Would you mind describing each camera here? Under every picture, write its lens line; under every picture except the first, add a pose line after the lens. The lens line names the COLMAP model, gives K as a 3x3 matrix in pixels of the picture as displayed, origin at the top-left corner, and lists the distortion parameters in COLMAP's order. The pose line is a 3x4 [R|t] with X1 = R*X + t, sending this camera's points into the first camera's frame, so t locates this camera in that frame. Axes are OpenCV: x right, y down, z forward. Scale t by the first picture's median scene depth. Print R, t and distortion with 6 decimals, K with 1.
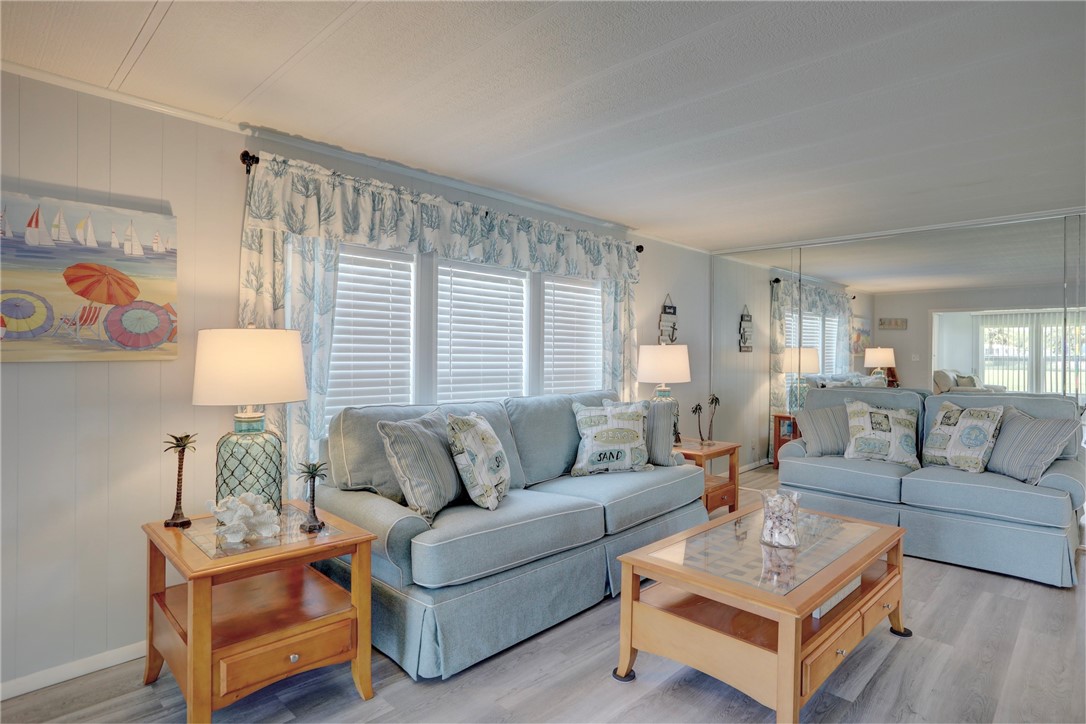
lens RADIAL K [[589.3, 0, 543.0], [0, 589.3, 362.0], [0, 0, 1]] dist [-0.017682, 0.001225]
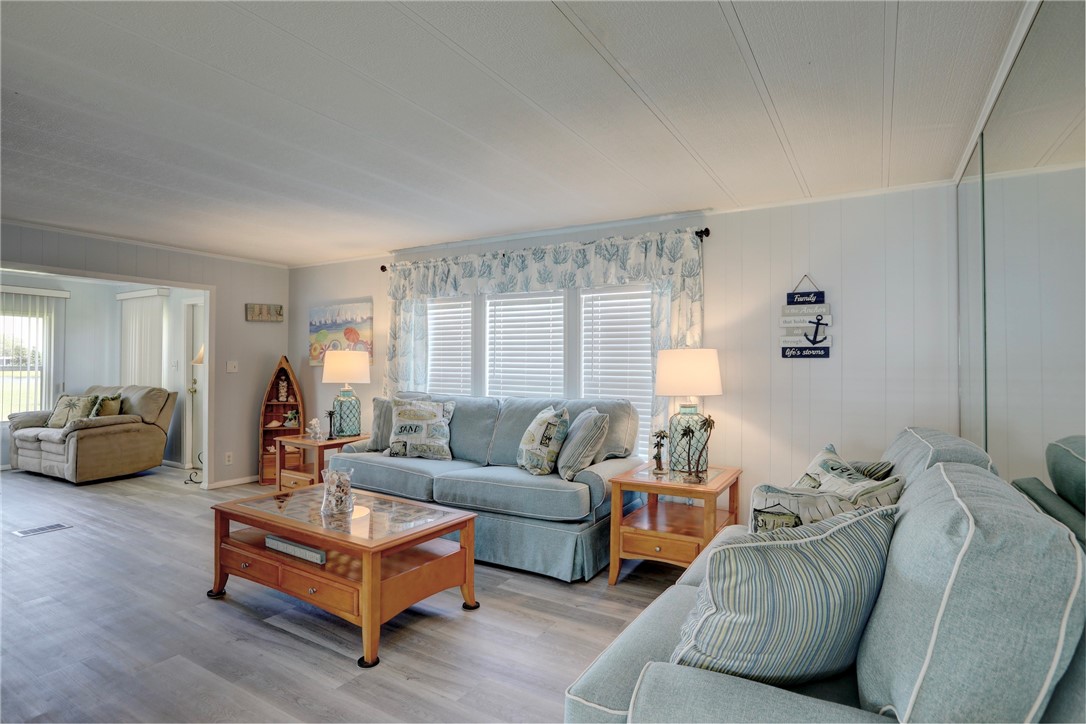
lens RADIAL K [[568.8, 0, 543.0], [0, 568.8, 362.0], [0, 0, 1]] dist [-0.050474, -0.000323]
pose [[0.217950, -0.010619, -0.975902, 1.218012], [-0.019108, 0.999703, -0.015145, 0.004380], [0.975773, 0.021948, 0.217682, 0.853348]]
